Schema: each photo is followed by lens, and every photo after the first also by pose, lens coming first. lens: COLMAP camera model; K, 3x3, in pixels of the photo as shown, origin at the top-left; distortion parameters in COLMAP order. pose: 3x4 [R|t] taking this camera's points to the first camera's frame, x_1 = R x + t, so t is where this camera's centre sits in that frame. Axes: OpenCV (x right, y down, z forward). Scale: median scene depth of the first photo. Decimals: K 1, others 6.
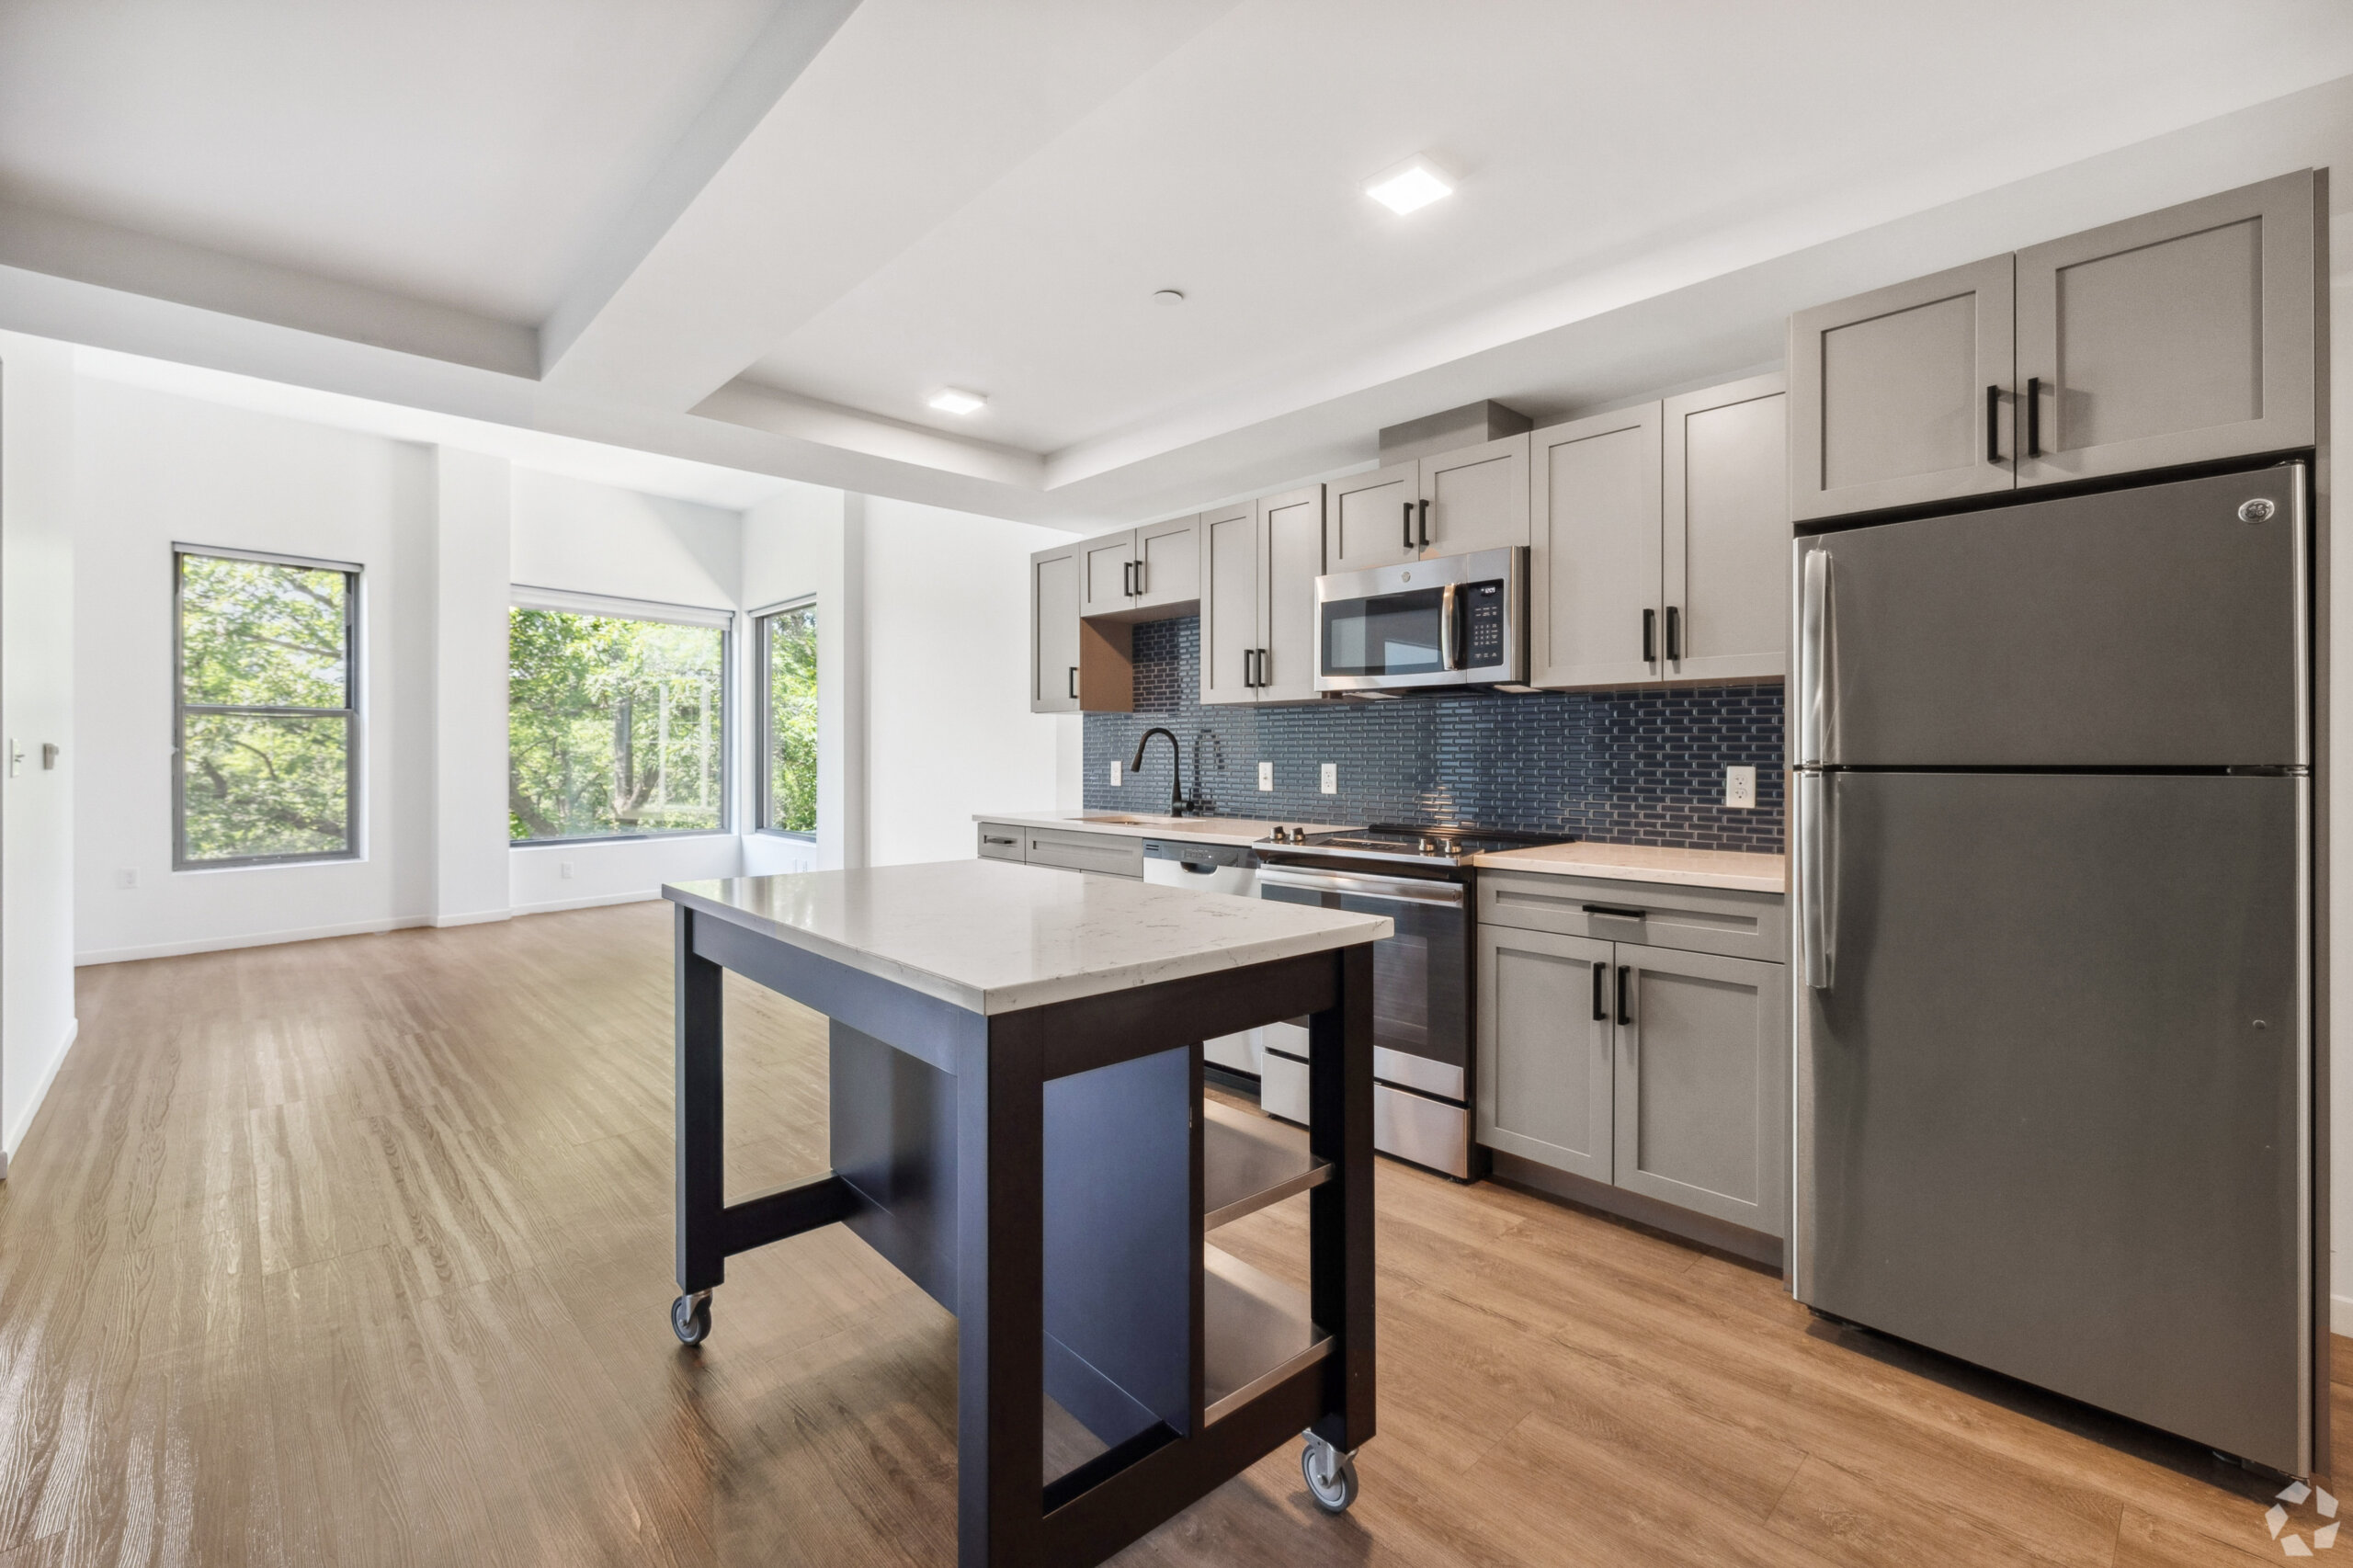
lens RADIAL K [[1026.1, 0, 1185.5], [0, 1026.1, 774.7], [0, 0, 1]] dist [-0.002733, -0.001009]
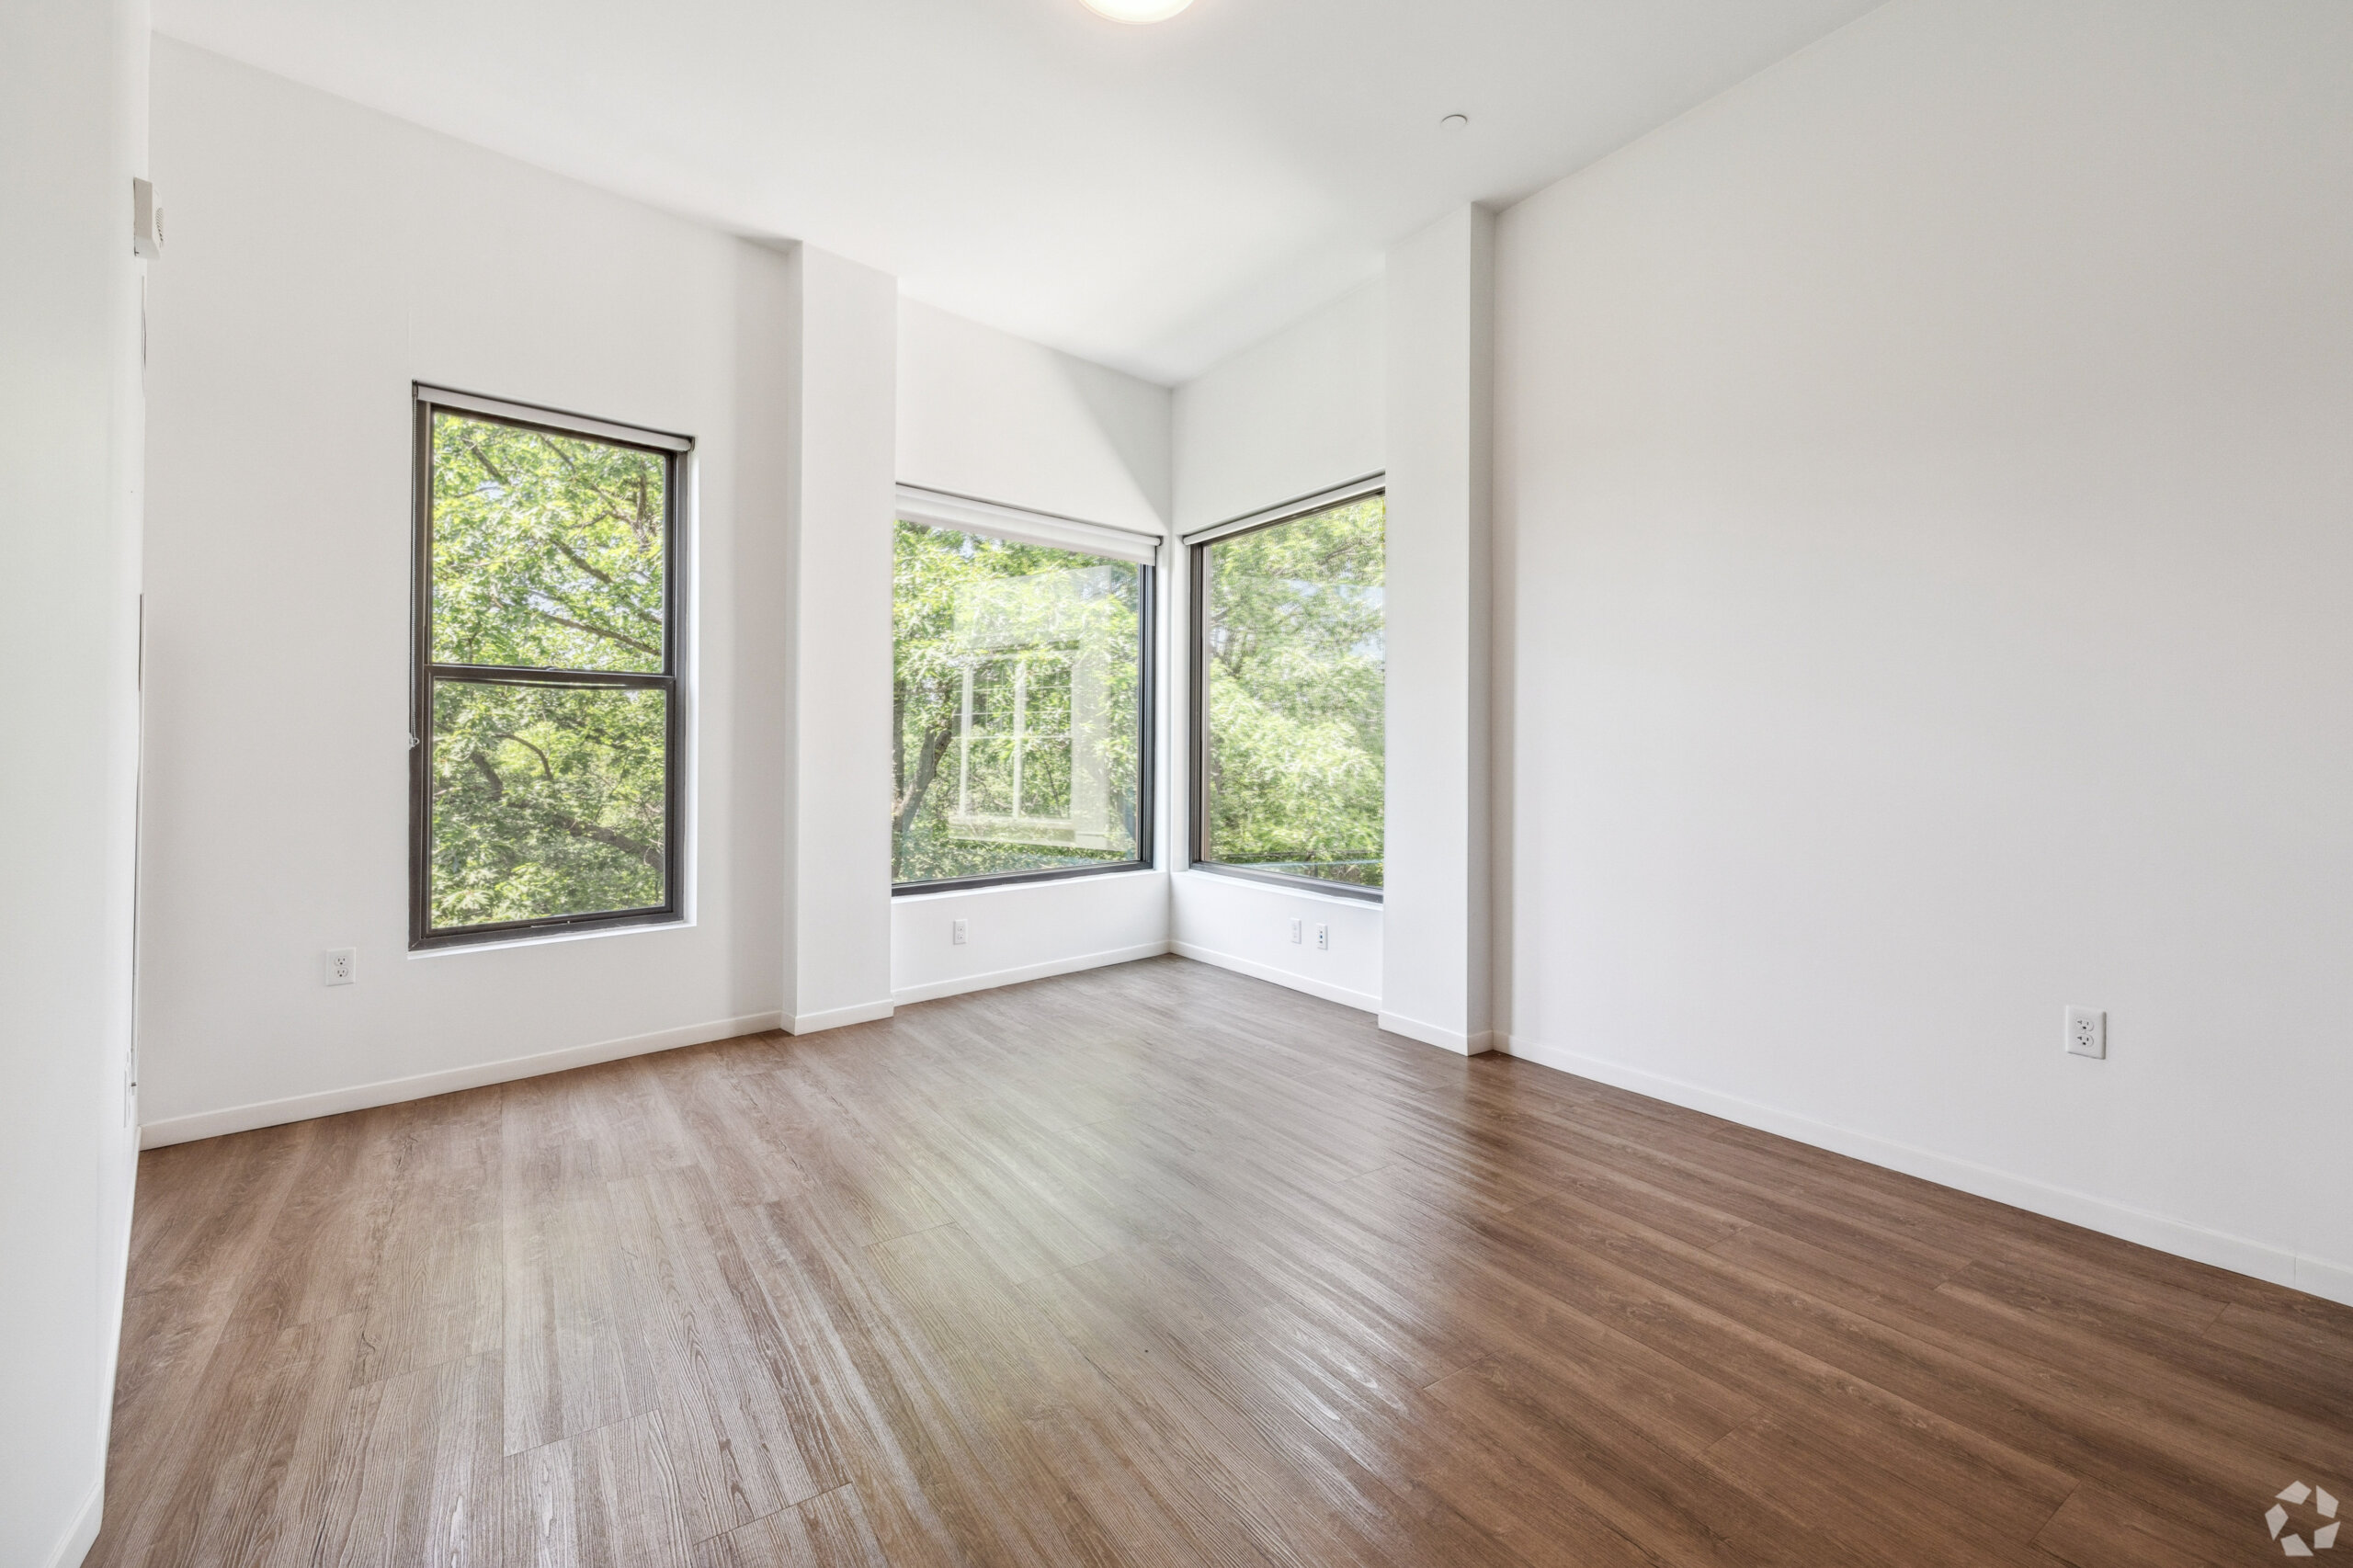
lens RADIAL K [[1026.1, 0, 1168.3], [0, 1026.1, 767.9], [0, 0, 1]] dist [-0.002733, -0.001009]
pose [[0.983897, 0.004419, -0.178679, -0.315260], [-0.005349, 0.999975, -0.004727, -0.005642], [0.178654, 0.005607, 0.983896, 0.343197]]
